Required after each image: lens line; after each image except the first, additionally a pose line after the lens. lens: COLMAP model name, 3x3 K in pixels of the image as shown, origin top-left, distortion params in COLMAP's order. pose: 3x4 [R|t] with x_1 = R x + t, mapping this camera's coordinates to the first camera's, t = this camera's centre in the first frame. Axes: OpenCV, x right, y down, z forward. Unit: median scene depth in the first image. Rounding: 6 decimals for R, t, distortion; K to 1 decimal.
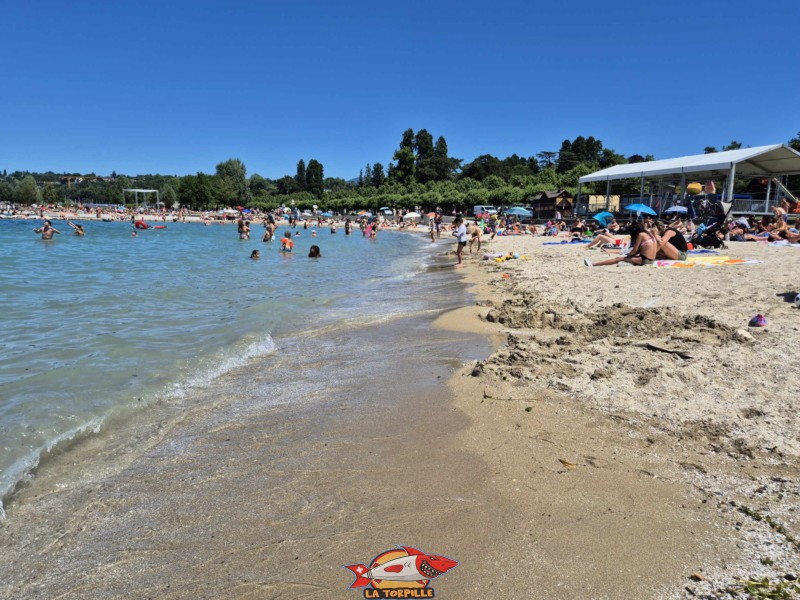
lens RADIAL K [[534.2, 0, 400.0], [0, 534.2, 300.0], [0, 0, 1]] dist [0.039158, 0.000293]
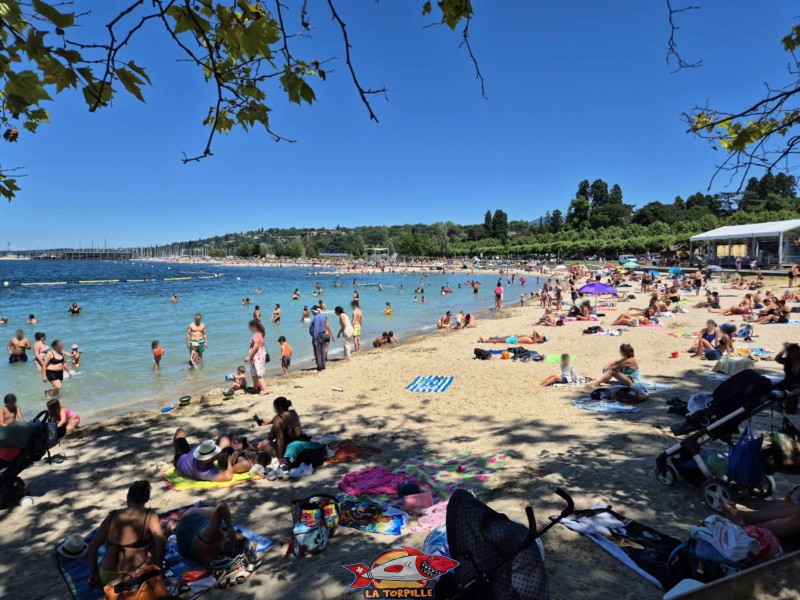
lens RADIAL K [[534.2, 0, 400.0], [0, 534.2, 300.0], [0, 0, 1]] dist [0.039158, 0.000293]
pose [[0.941849, 0.002040, -0.336030, 0.031537], [-0.024517, 0.997734, -0.062661, 0.012198], [0.335141, 0.067256, 0.939765, -0.172919]]
